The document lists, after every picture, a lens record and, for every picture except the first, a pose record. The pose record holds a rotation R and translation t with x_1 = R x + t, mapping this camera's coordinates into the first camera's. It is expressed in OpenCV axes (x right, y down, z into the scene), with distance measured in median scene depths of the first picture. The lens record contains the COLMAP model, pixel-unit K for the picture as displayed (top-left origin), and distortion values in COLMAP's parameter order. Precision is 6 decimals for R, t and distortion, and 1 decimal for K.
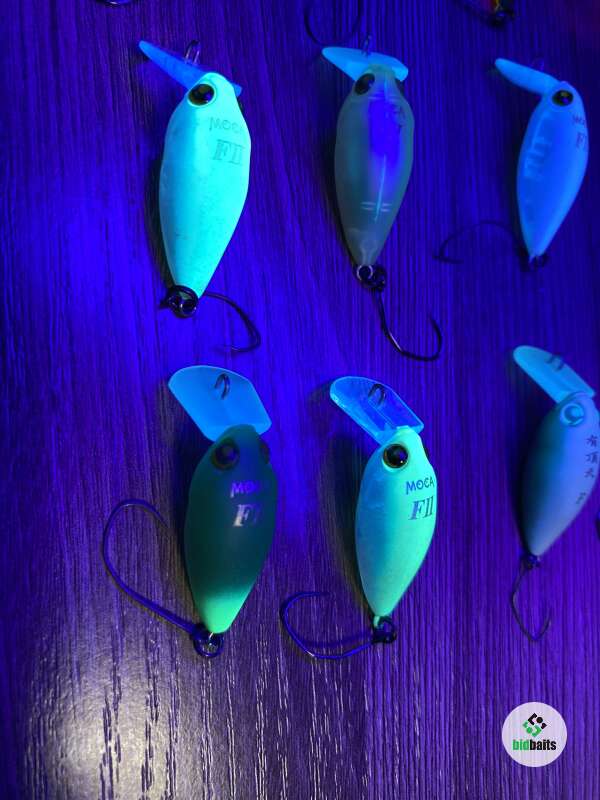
lens RADIAL K [[631.0, 0, 304.0], [0, 631.0, 399.1], [0, 0, 1]] dist [-0.055042, 0.027196]
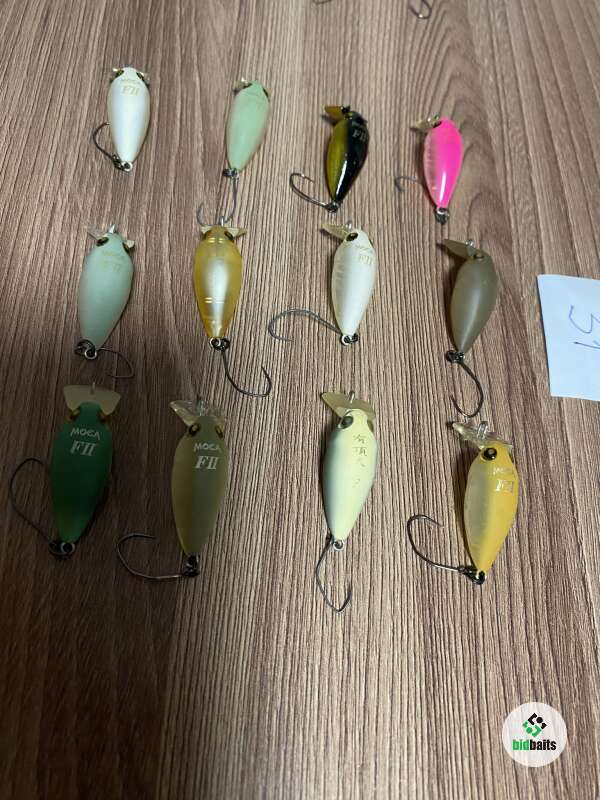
lens RADIAL K [[608.1, 0, 301.4], [0, 608.1, 401.9], [0, 0, 1]] dist [-0.022982, -0.007232]
pose [[0.967010, -0.056716, -0.248344, 0.702180], [-0.043520, 0.923784, -0.380432, 0.524772], [0.250993, 0.378690, 0.890840, -0.252371]]
